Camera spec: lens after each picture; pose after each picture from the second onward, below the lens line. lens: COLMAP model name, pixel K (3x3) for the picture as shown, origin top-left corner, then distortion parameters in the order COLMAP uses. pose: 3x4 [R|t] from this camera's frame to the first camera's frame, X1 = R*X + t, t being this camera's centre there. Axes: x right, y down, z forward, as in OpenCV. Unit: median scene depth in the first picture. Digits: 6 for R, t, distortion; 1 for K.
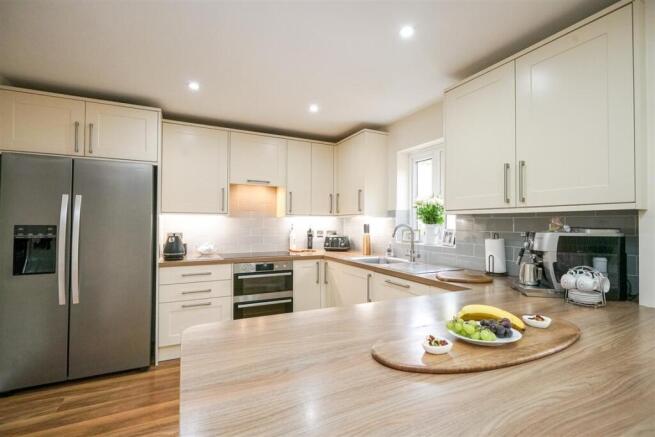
lens RADIAL K [[279.1, 0, 327.5], [0, 279.1, 218.5], [0, 0, 1]] dist [0.000504, 0.000033]
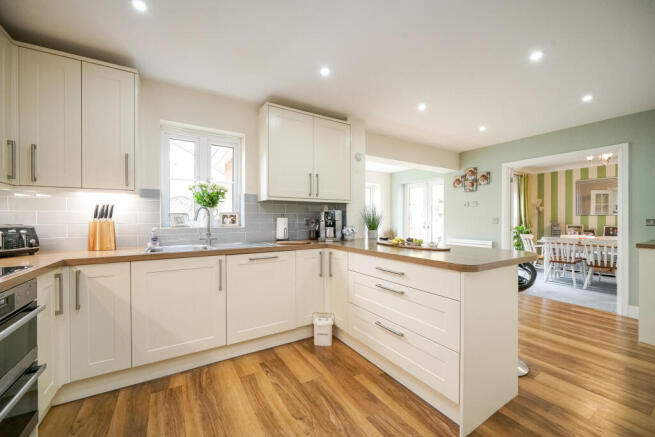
lens RADIAL K [[254.9, 0, 327.5], [0, 254.9, 218.5], [0, 0, 1]] dist [-0.000806, -0.000113]
pose [[-0.049078, -0.001878, 0.998793, -0.691295], [-0.015264, 0.999883, 0.001130, 0.060391], [-0.998678, -0.015190, -0.049101, 0.690194]]
